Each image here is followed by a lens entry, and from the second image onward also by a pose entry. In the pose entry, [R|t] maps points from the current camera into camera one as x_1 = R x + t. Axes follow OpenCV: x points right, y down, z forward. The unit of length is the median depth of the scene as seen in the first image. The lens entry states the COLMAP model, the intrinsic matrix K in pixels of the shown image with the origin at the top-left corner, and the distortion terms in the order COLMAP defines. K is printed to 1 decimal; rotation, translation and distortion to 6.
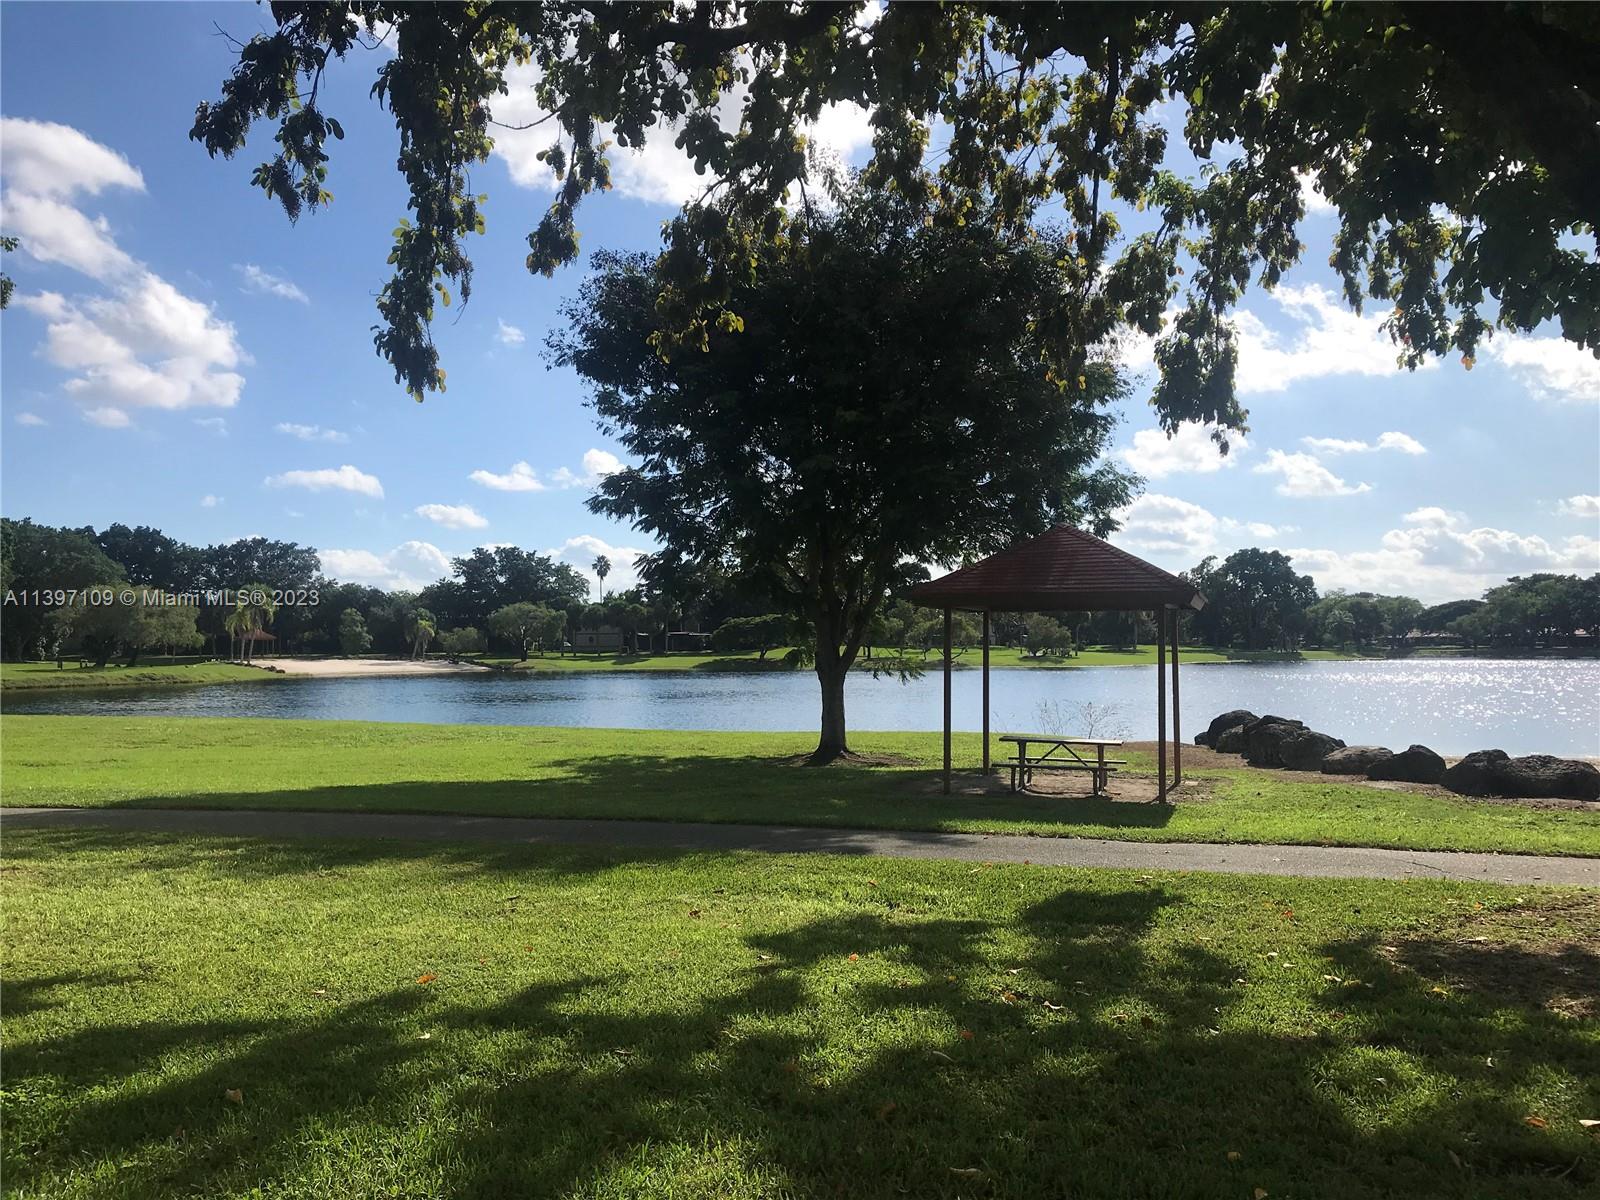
lens RADIAL K [[1351.3, 0, 800.0], [0, 1351.3, 600.0], [0, 0, 1]] dist [0.027785, -0.005573]
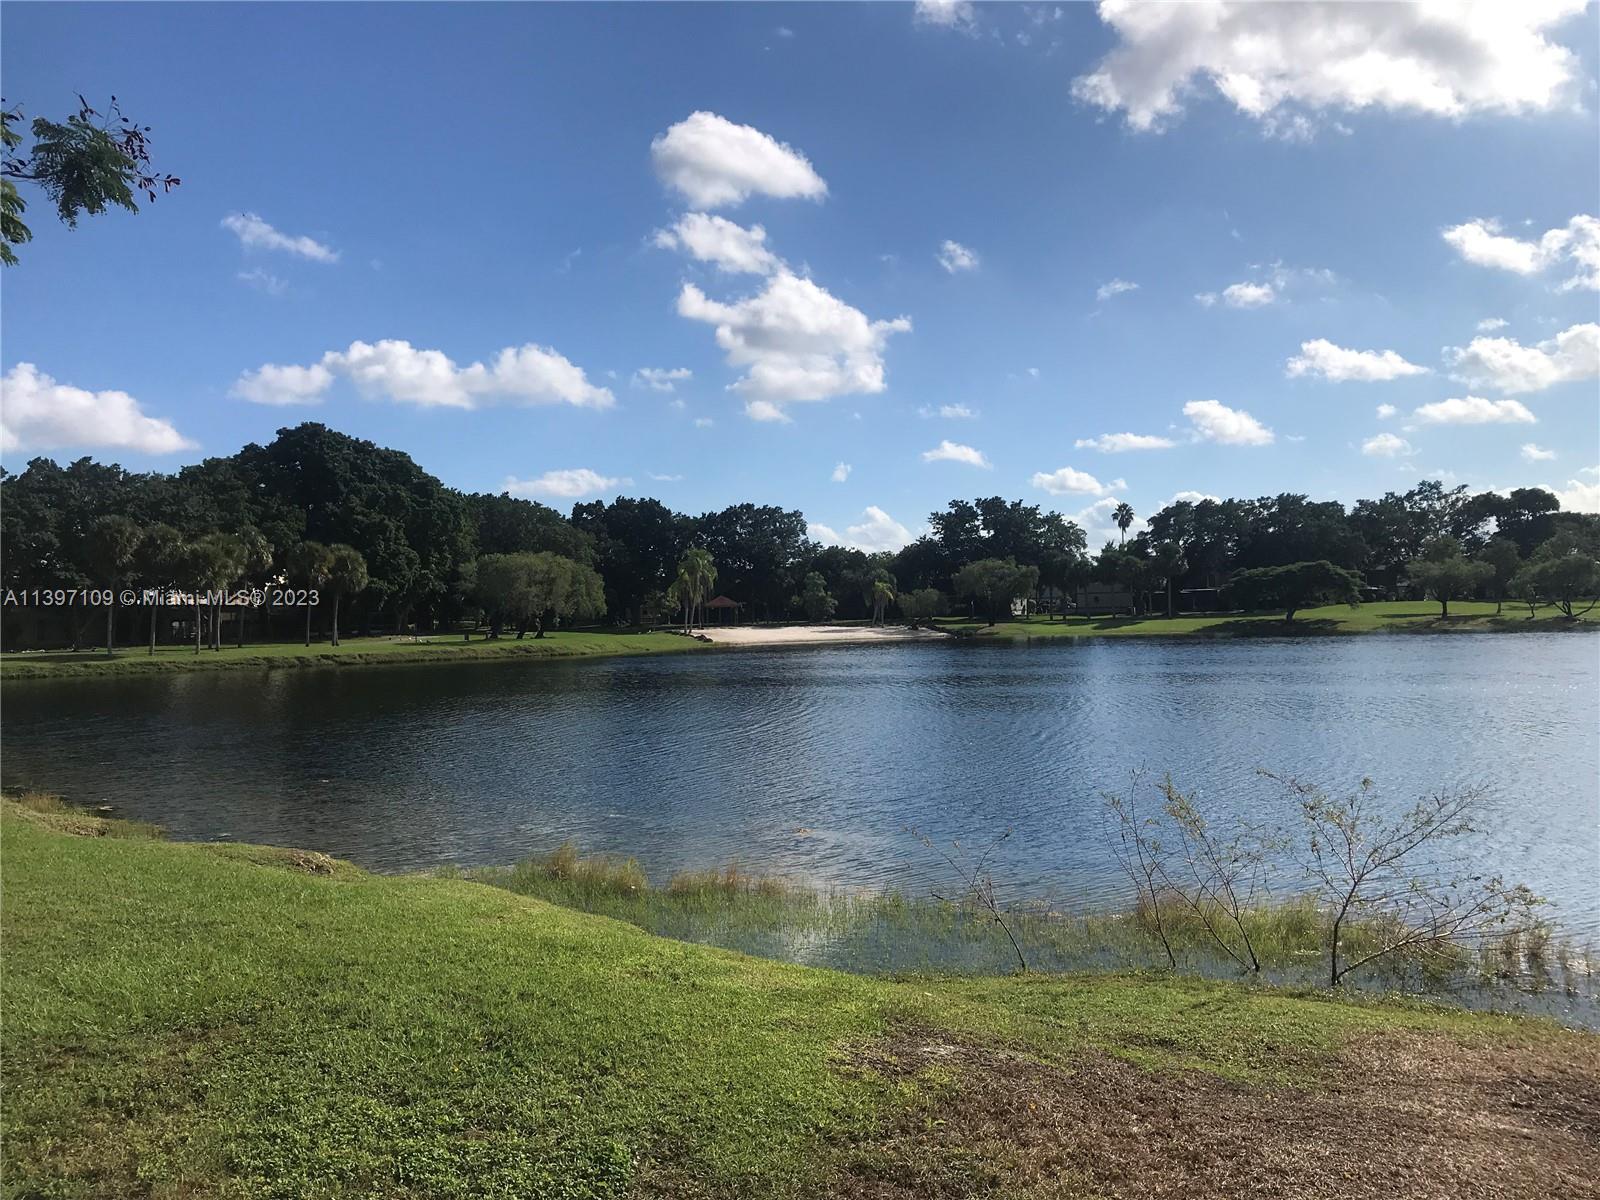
lens RADIAL K [[1351.3, 0, 800.0], [0, 1351.3, 600.0], [0, 0, 1]] dist [0.027785, -0.005573]
pose [[0.897059, -0.023601, -0.441280, 0.063666], [0.035537, 0.999191, 0.018802, 0.007128], [0.440479, -0.032548, 0.897172, 0.148465]]
